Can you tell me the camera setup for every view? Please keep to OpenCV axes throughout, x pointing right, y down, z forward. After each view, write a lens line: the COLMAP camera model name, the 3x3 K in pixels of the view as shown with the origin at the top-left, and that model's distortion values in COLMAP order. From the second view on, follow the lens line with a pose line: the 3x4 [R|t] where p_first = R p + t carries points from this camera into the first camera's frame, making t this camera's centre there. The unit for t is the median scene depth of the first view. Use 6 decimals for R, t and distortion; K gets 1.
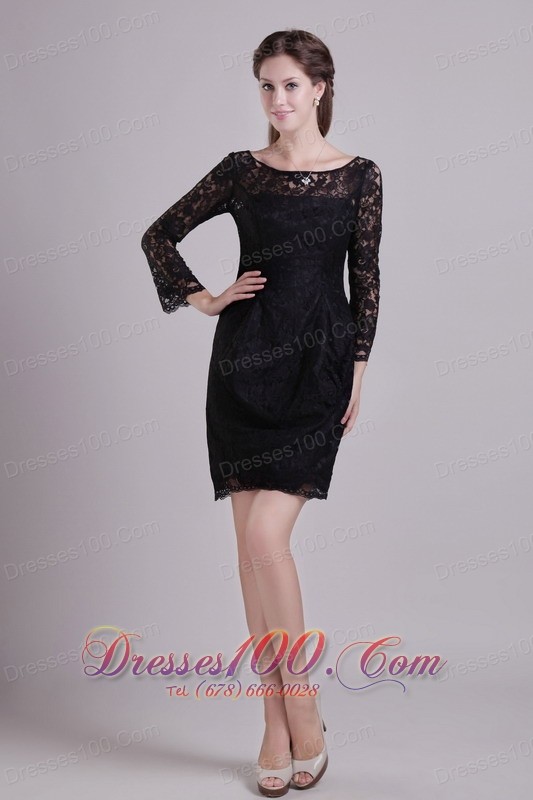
lens RADIAL K [[1331.3, 0, 266.5], [0, 1331.3, 400.0], [0, 0, 1]] dist [-0.000810, 0.007162]
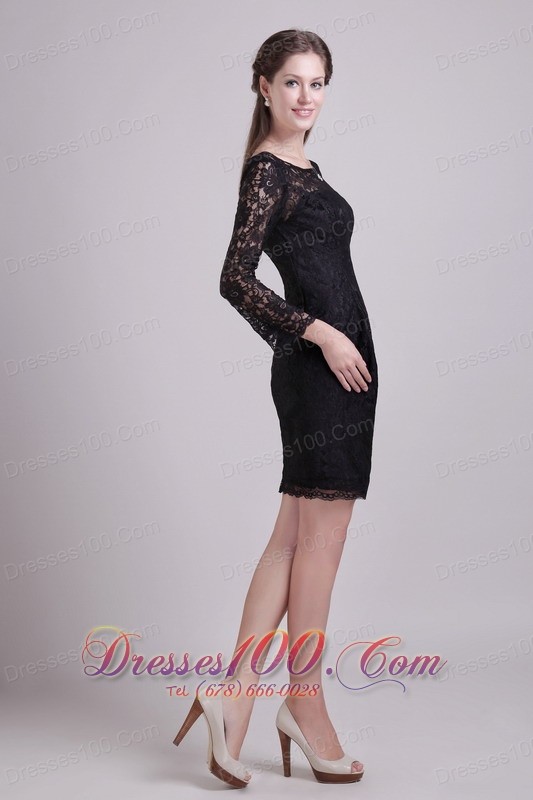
lens RADIAL K [[1331.3, 0, 266.5], [0, 1331.3, 400.0], [0, 0, 1]] dist [-0.000810, 0.007162]
pose [[1.000000, -0.000242, 0.000108, -0.000077], [0.000242, 0.999999, 0.001656, -0.308039], [-0.000109, -0.001656, 0.999999, 0.000112]]
